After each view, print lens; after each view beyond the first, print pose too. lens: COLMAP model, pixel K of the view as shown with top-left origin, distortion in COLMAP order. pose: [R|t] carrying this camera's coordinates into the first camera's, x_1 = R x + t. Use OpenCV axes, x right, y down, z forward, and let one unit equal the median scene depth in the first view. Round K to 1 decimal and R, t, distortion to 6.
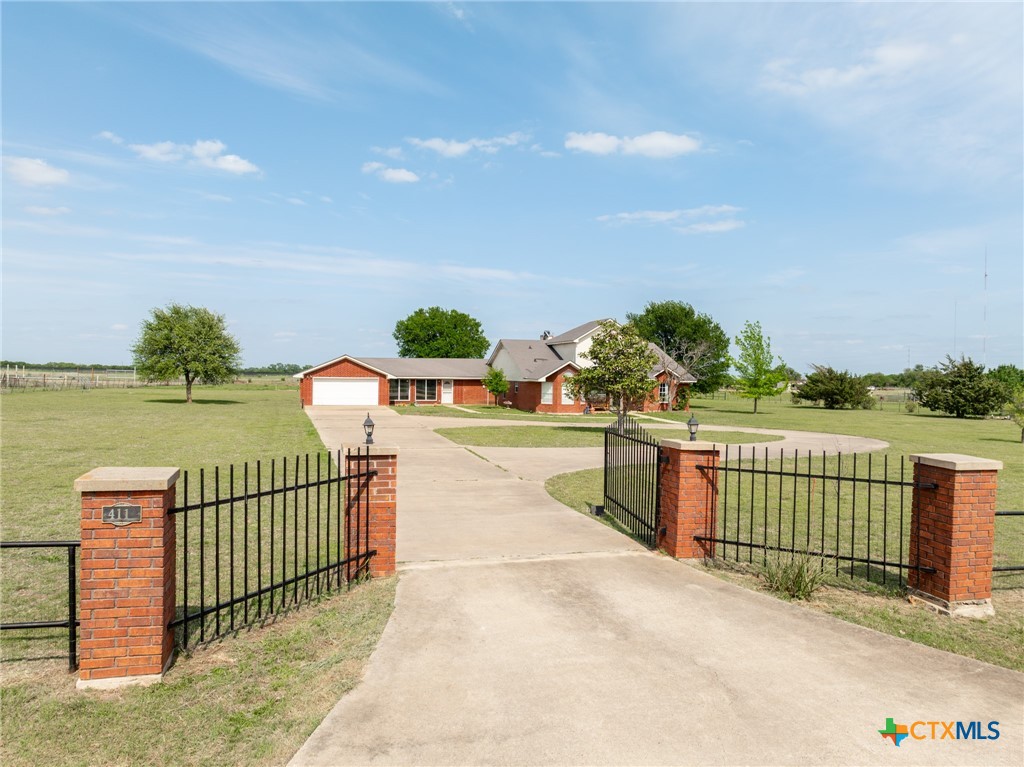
lens RADIAL K [[723.3, 0, 512.1], [0, 723.3, 384.2], [0, 0, 1]] dist [-0.031299, 0.006411]
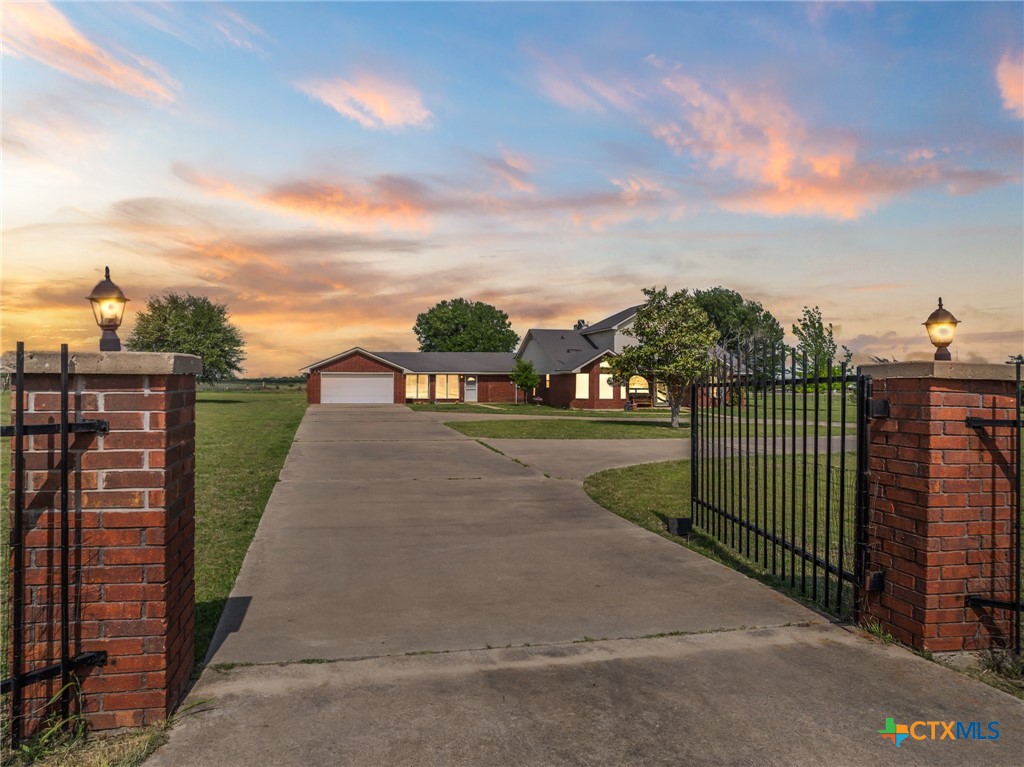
lens RADIAL K [[736.6, 0, 510.5], [0, 736.6, 364.3], [0, 0, 1]] dist [-0.045529, 0.005370]
pose [[0.998847, -0.010194, -0.046902, 0.010117], [0.008491, 0.999303, -0.036357, 0.046847], [0.047240, 0.035916, 0.998238, 0.288886]]
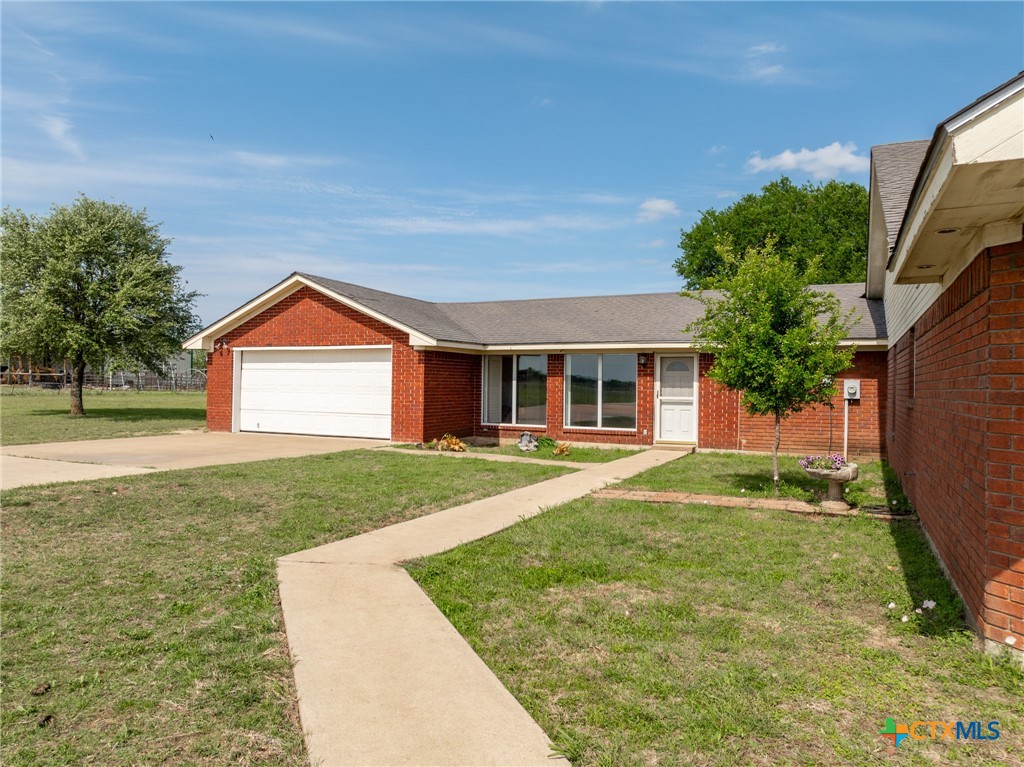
lens RADIAL K [[723.3, 0, 507.8], [0, 723.3, 386.2], [0, 0, 1]] dist [-0.031299, 0.006411]
pose [[0.757933, -0.002183, -0.652329, 0.126967], [-0.012832, 0.999751, -0.018255, 0.038343], [0.652207, 0.022206, 0.757716, 2.538547]]
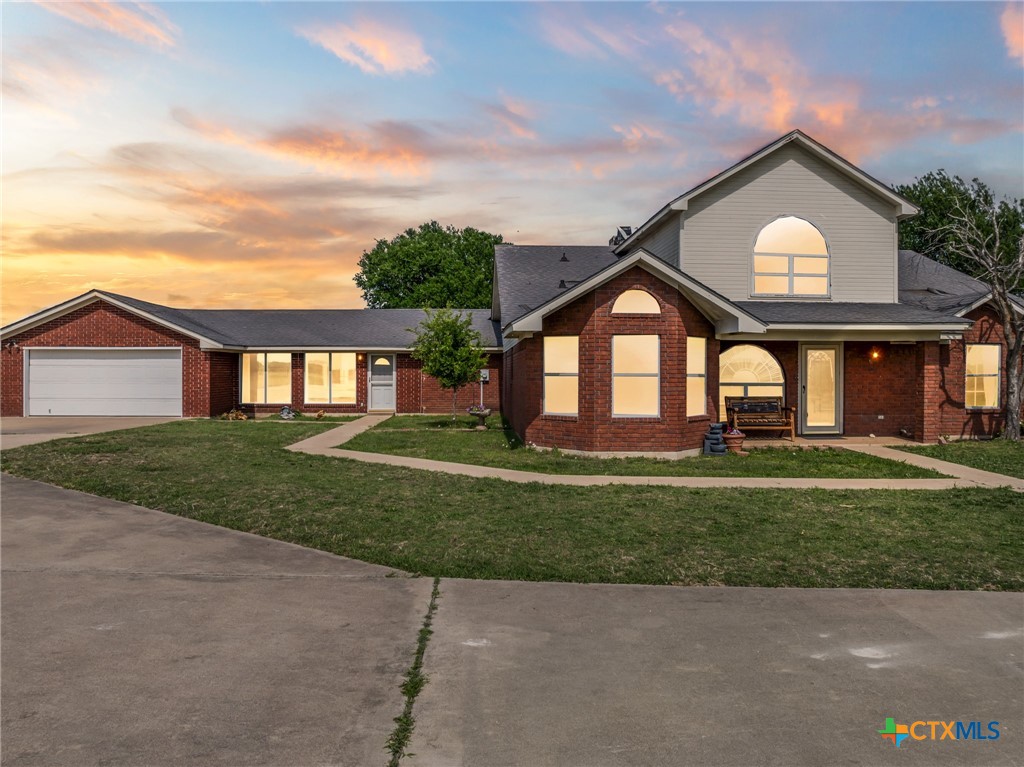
lens RADIAL K [[736.6, 0, 510.6], [0, 736.6, 388.5], [0, 0, 1]] dist [-0.045529, 0.005370]
pose [[0.976203, -0.006579, -0.216757, 0.251276], [0.007661, 0.999962, 0.004151, 0.042559], [0.216721, -0.005713, 0.976217, 2.021169]]
